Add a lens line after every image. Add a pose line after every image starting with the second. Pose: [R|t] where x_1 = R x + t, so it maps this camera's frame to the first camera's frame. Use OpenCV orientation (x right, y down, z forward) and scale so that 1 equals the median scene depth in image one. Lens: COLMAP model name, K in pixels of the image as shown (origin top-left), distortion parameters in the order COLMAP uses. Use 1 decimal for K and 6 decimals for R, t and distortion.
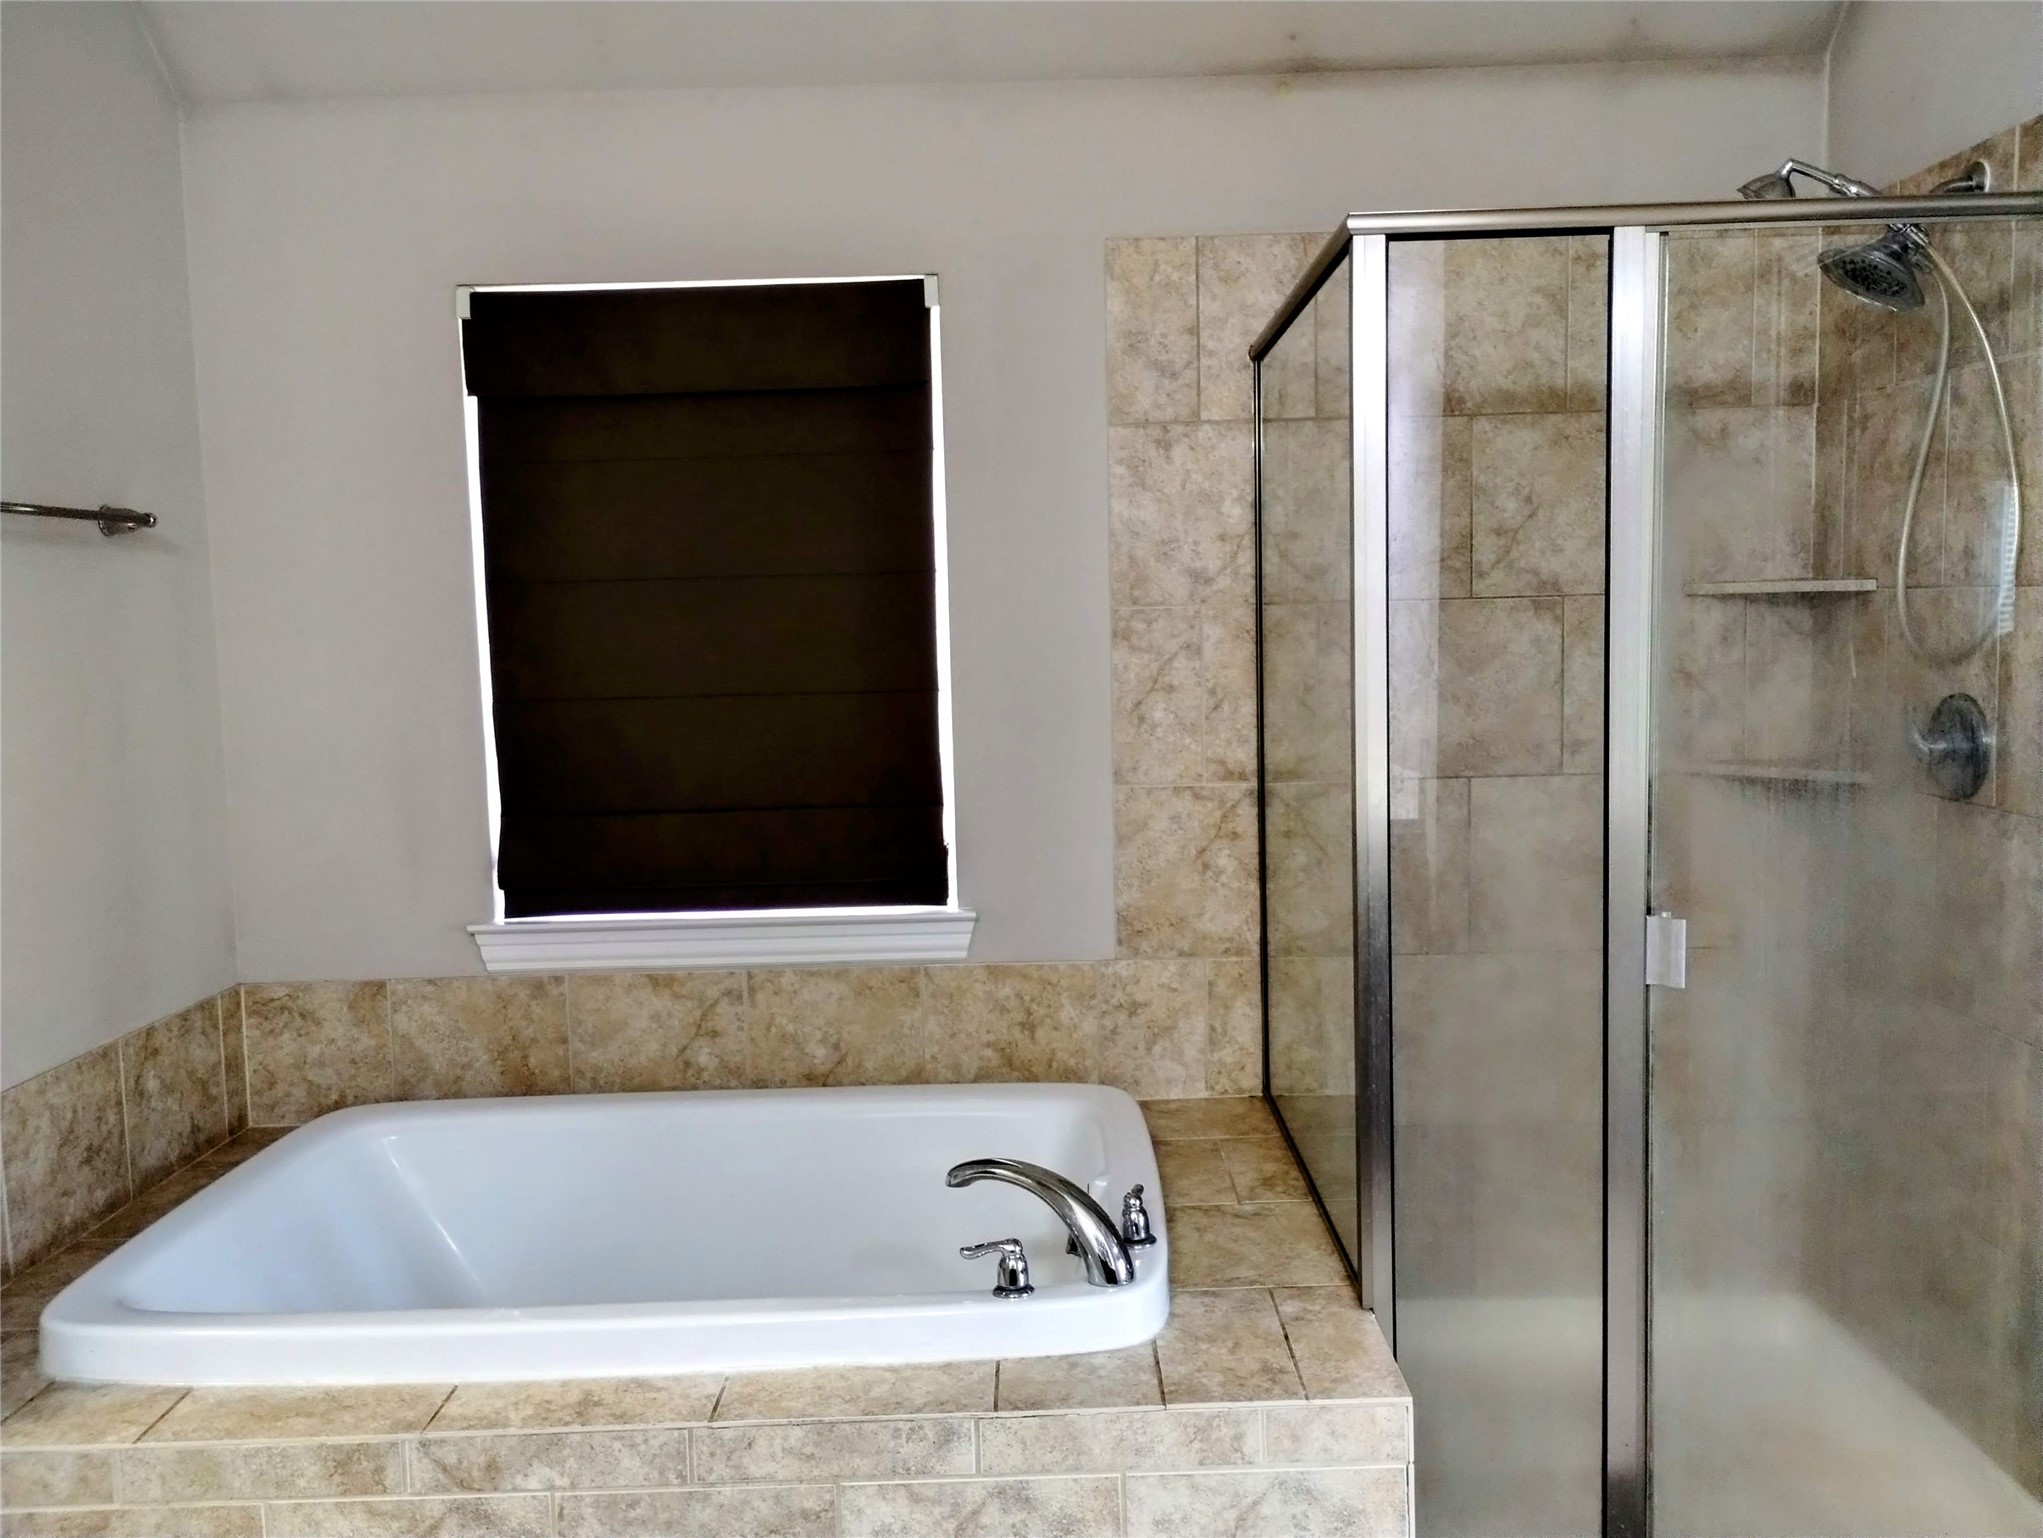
lens RADIAL K [[1675.5, 0, 1029.1], [0, 1675.5, 769.8], [0, 0, 1]] dist [0.065287, -0.084547]
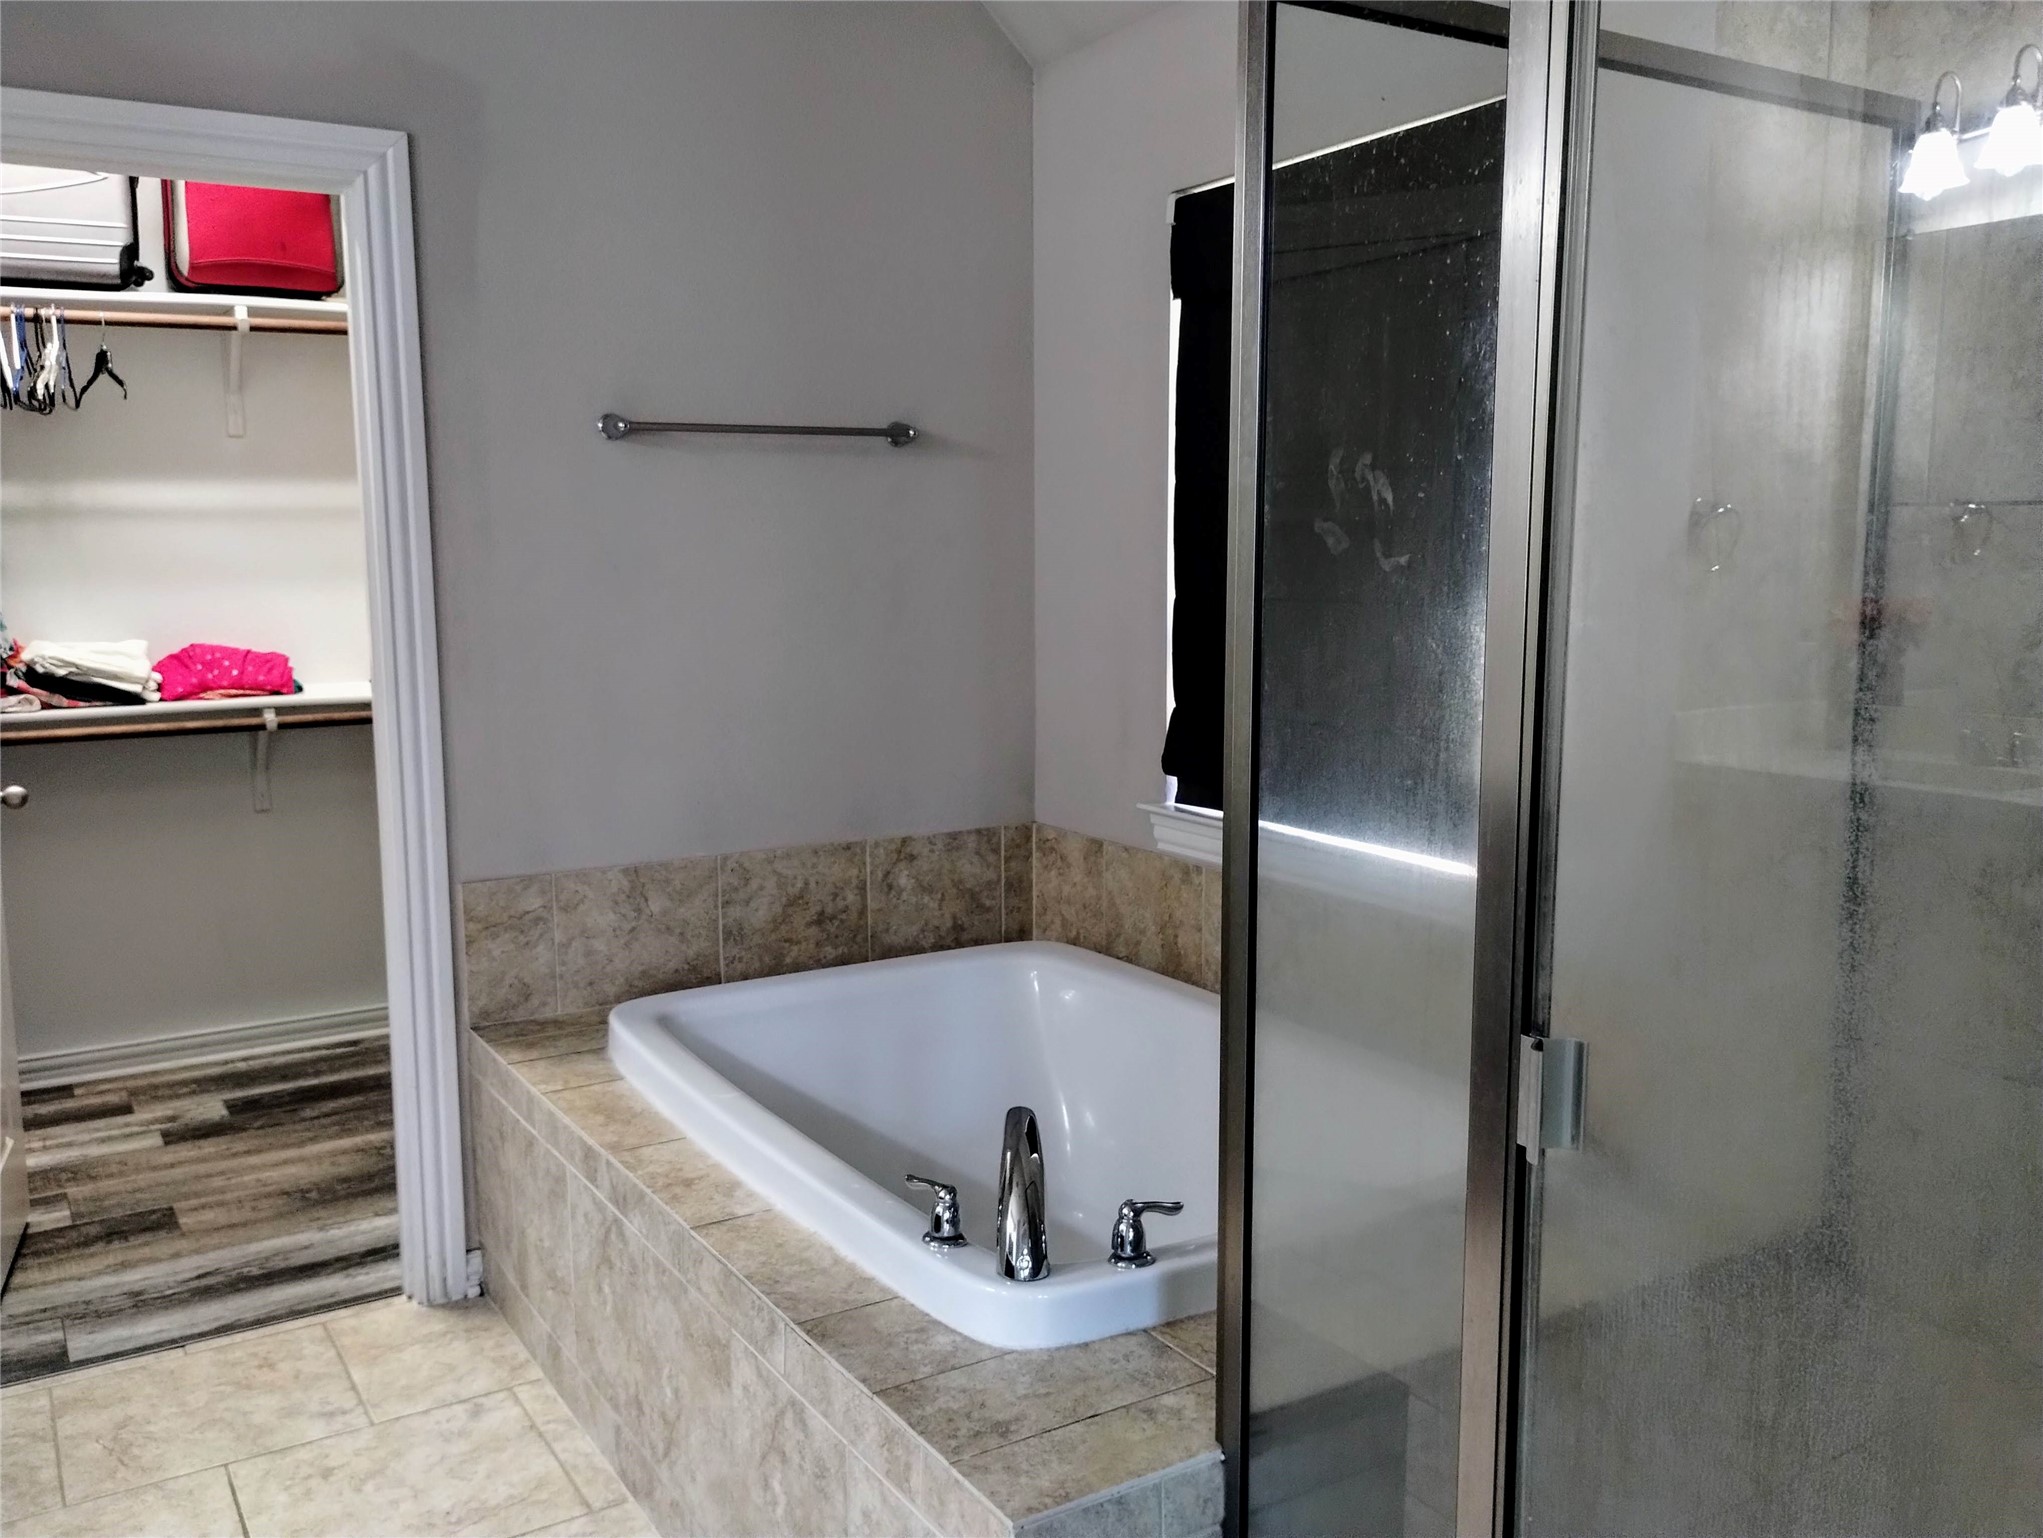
lens RADIAL K [[1675.5, 0, 1029.1], [0, 1675.5, 769.8], [0, 0, 1]] dist [0.065287, -0.084547]
pose [[0.535708, 0.139543, -0.832793, 0.522474], [-0.089188, 0.990084, 0.108527, -0.039301], [0.839680, 0.016136, 0.542842, 0.358002]]
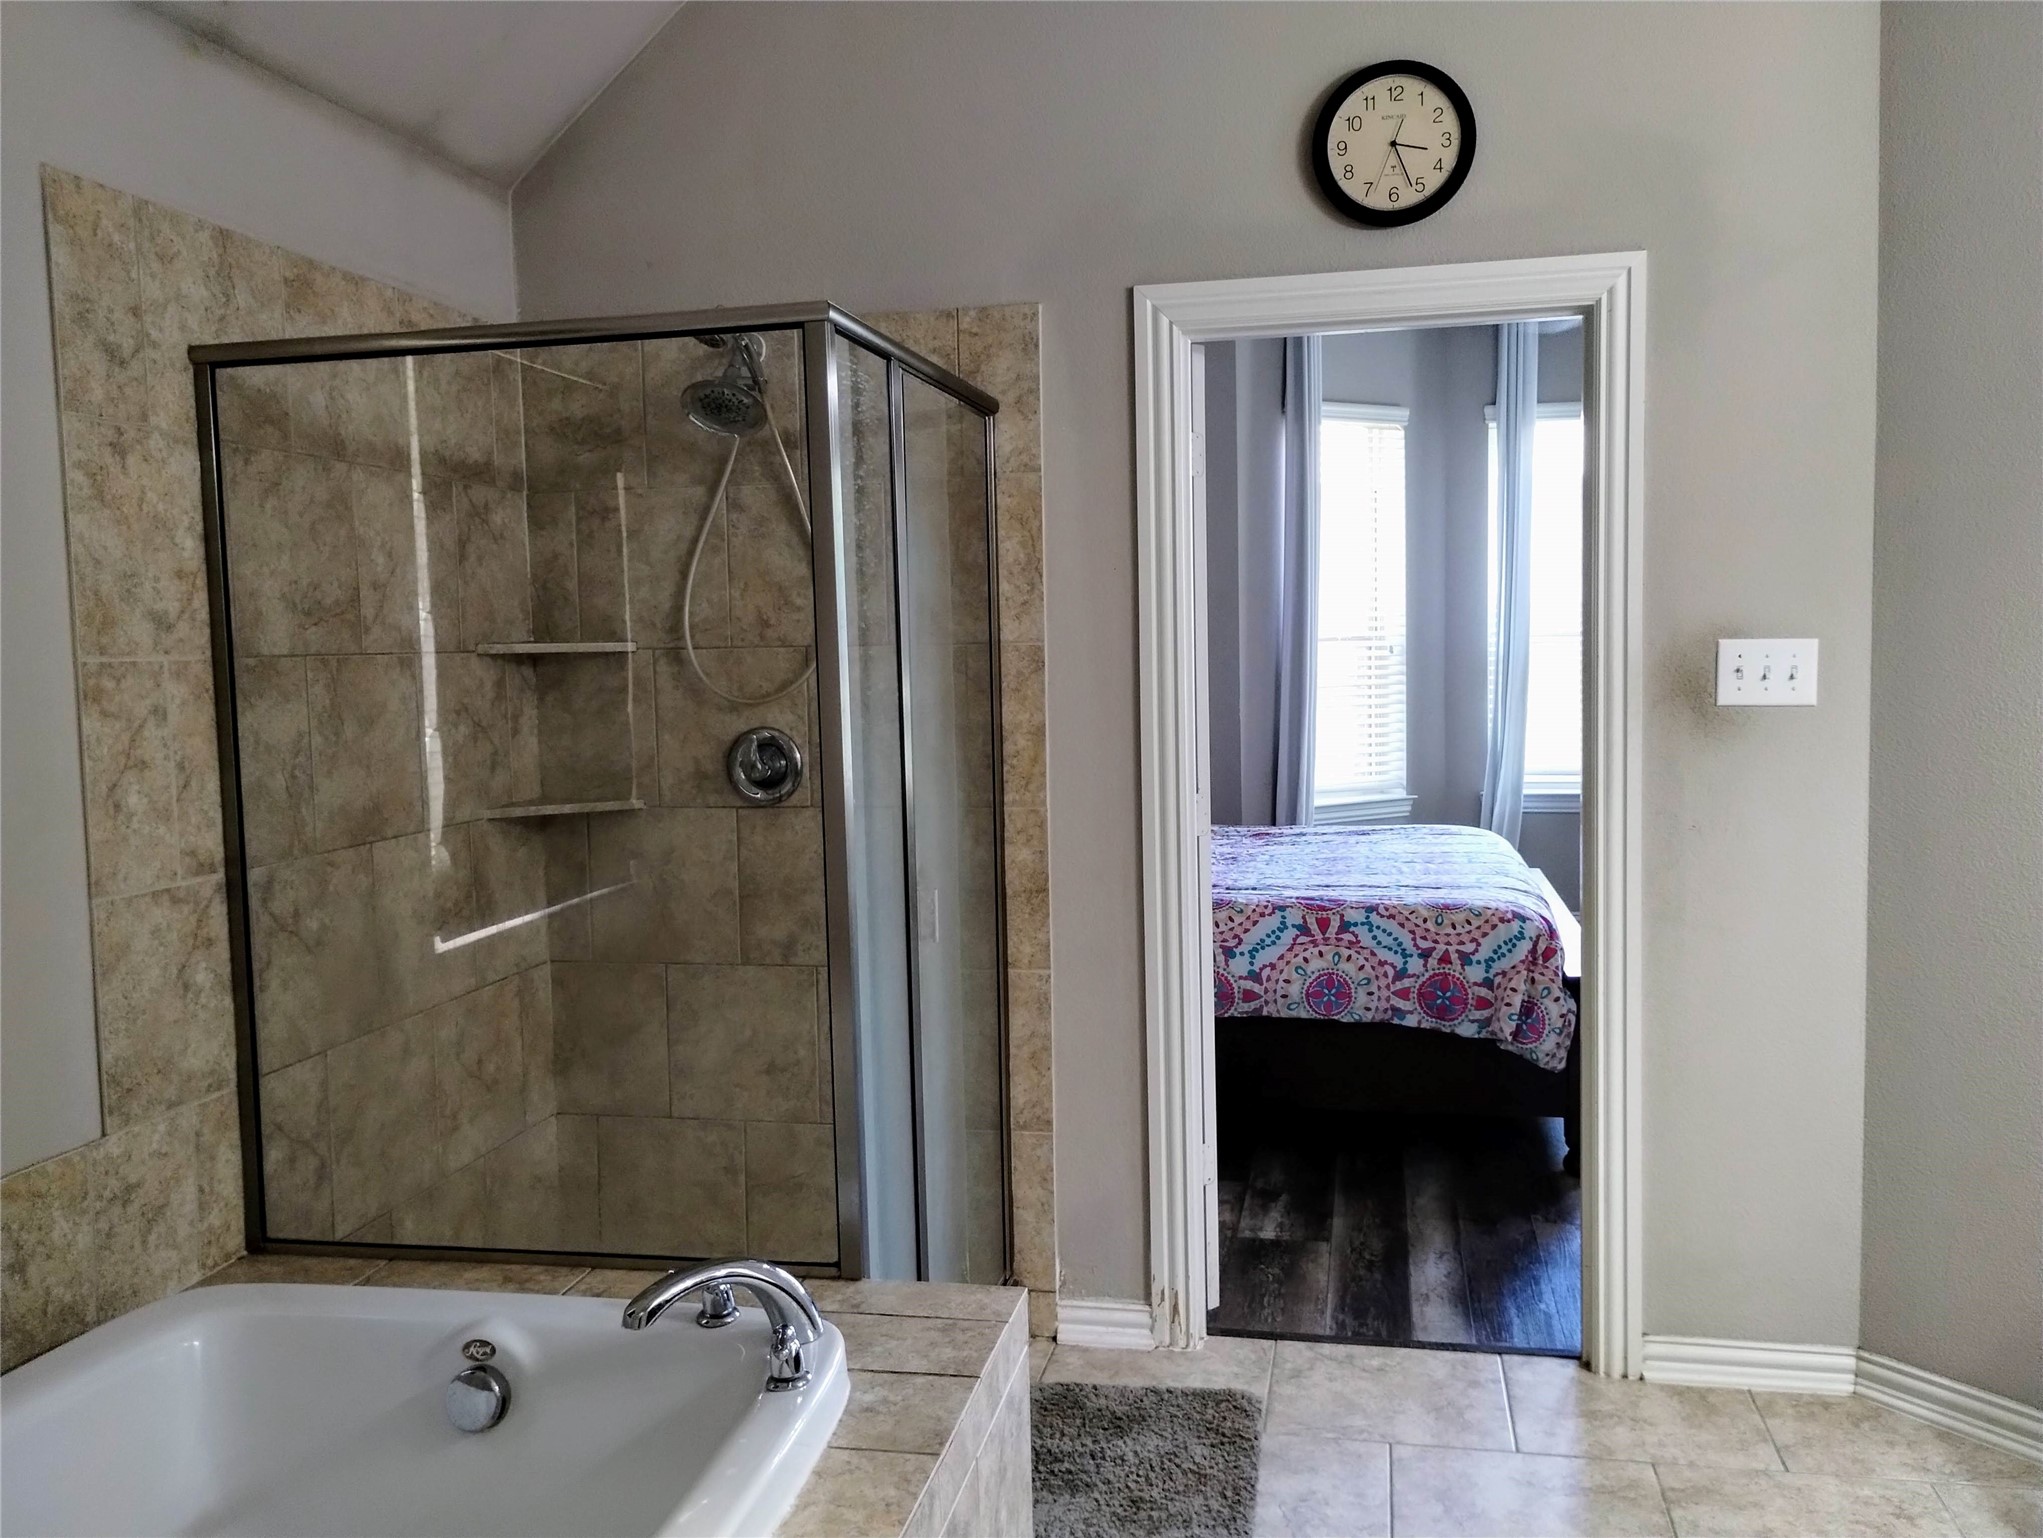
lens RADIAL K [[1675.5, 0, 1029.1], [0, 1675.5, 769.8], [0, 0, 1]] dist [0.065287, -0.084547]
pose [[0.205046, -0.055639, 0.977170, -0.594025], [0.110616, 0.993304, 0.033347, -0.027204], [-0.972481, 0.101253, 0.209828, 0.439421]]
